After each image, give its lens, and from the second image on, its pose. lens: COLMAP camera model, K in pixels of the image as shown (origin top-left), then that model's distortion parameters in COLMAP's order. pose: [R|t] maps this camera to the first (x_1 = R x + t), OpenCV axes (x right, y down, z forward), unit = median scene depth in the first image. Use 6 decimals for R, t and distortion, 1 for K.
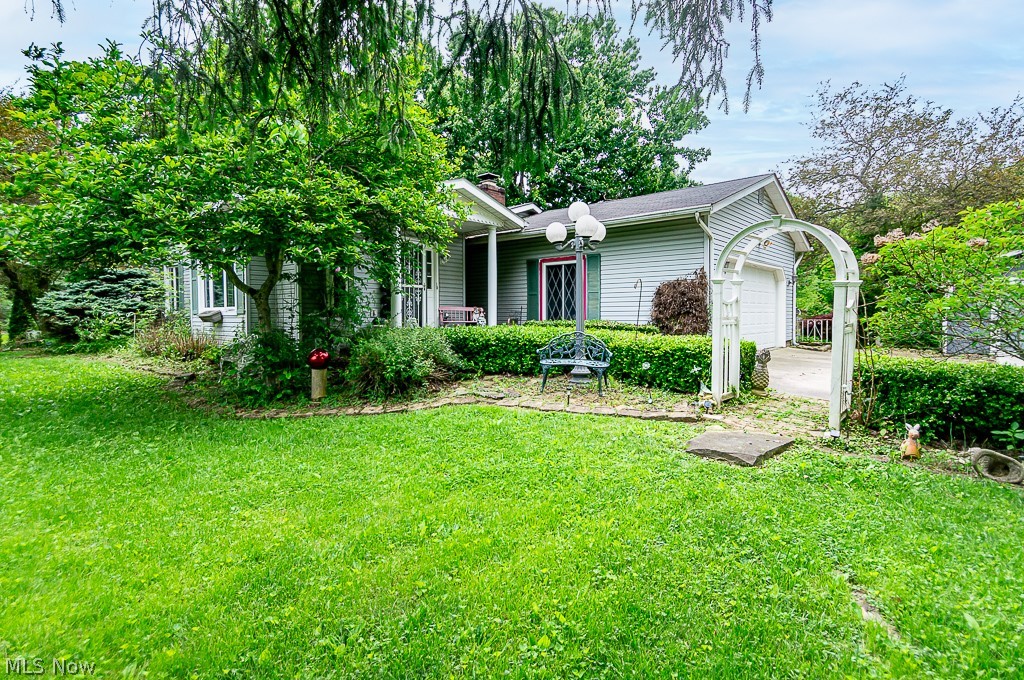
lens RADIAL K [[529.1, 0, 512.0], [0, 529.1, 340.0], [0, 0, 1]] dist [0.001431, 0.000225]
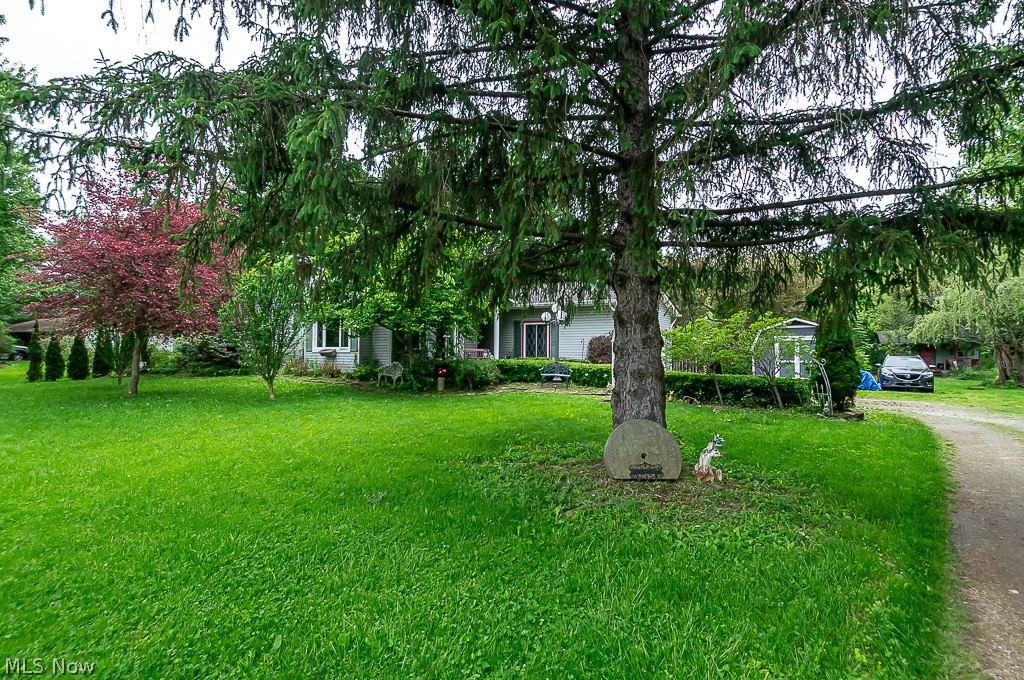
lens RADIAL K [[578.5, 0, 512.0], [0, 578.5, 340.0], [0, 0, 1]] dist [0.000379, 0.000025]
pose [[0.990223, 0.013862, 0.138801, -0.371314], [-0.003780, 0.997352, -0.072633, 0.066216], [-0.139441, 0.071398, 0.987653, -1.292177]]
